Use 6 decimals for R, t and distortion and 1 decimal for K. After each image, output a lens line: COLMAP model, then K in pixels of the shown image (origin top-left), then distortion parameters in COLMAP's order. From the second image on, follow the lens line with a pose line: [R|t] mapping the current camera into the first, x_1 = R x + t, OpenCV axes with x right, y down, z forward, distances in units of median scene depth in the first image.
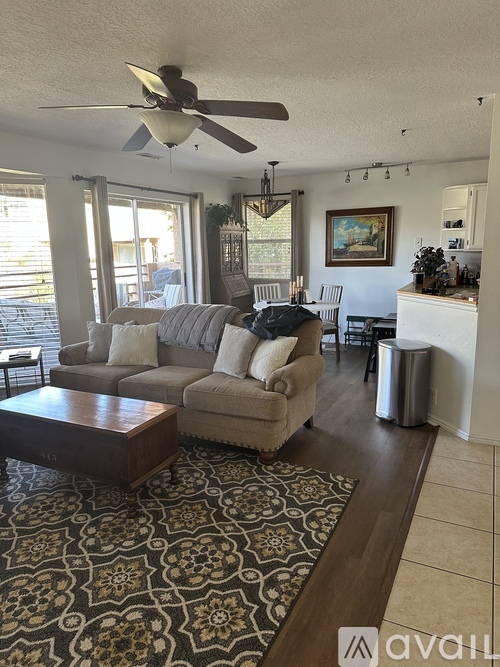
lens RADIAL K [[470.8, 0, 250.0], [0, 470.8, 333.5], [0, 0, 1]] dist [0.103416, -0.086866]
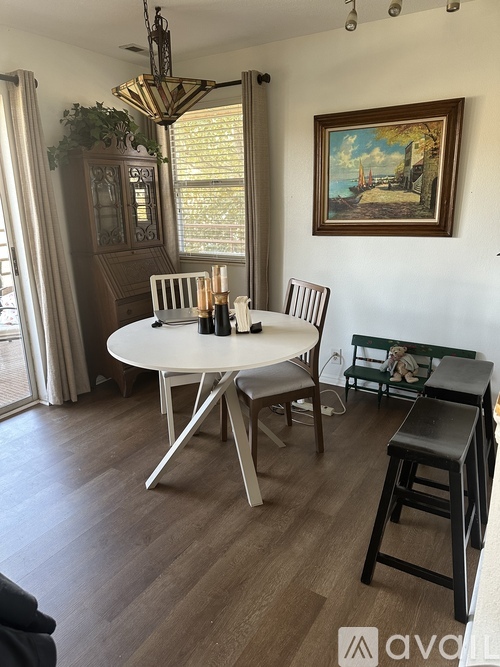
lens RADIAL K [[475.9, 0, 250.0], [0, 475.9, 333.5], [0, 0, 1]] dist [0.062146, -0.088362]
pose [[0.996777, 0.020013, -0.077690, 0.139364], [-0.012661, 0.995492, 0.093996, -0.087471], [0.079221, -0.092709, 0.992537, 0.504457]]
